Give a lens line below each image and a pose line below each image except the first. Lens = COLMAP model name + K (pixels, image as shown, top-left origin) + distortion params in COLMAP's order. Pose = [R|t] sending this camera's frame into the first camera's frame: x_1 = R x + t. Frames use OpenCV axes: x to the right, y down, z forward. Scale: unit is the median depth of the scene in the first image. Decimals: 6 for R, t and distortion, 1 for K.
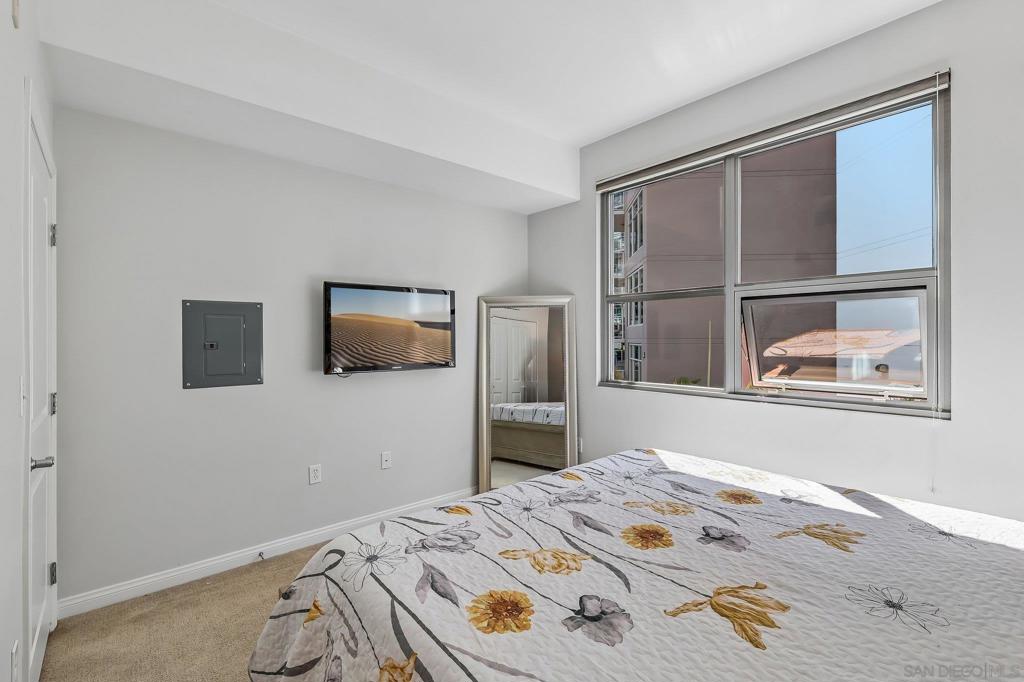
lens RADIAL K [[460.8, 0, 512.4], [0, 460.8, 339.4], [0, 0, 1]] dist [0.006128, -0.002270]
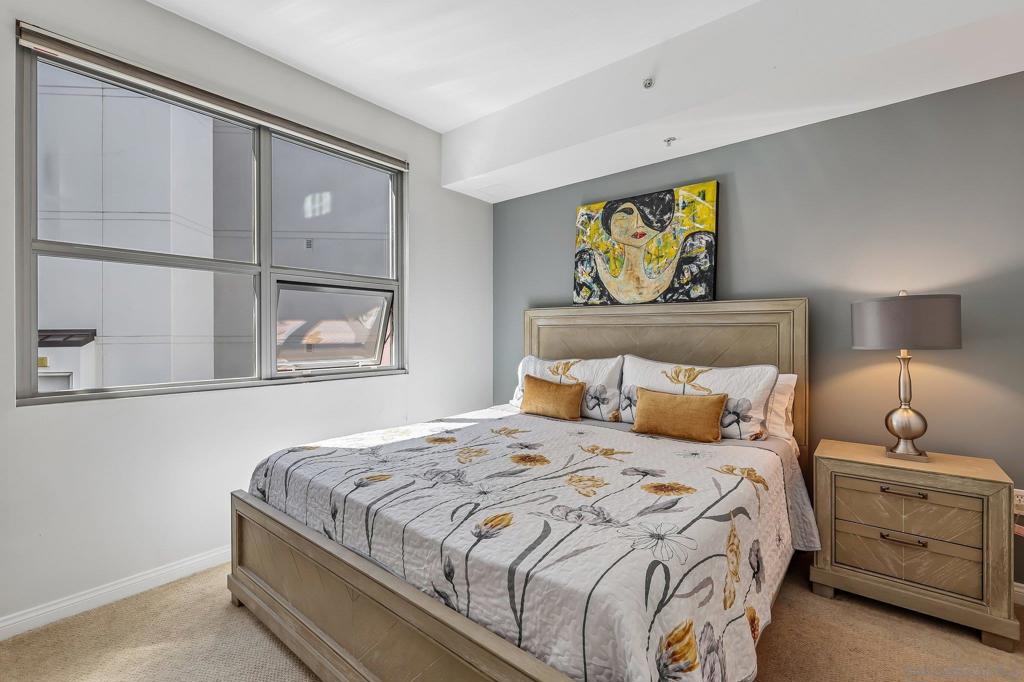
lens RADIAL K [[460.8, 0, 509.2], [0, 460.8, 337.6], [0, 0, 1]] dist [0.006128, -0.002270]
pose [[-0.161070, -0.001190, 0.986942, -0.952668], [0.008749, 0.999958, 0.002633, 0.057309], [-0.986904, 0.009059, -0.161053, 1.171243]]
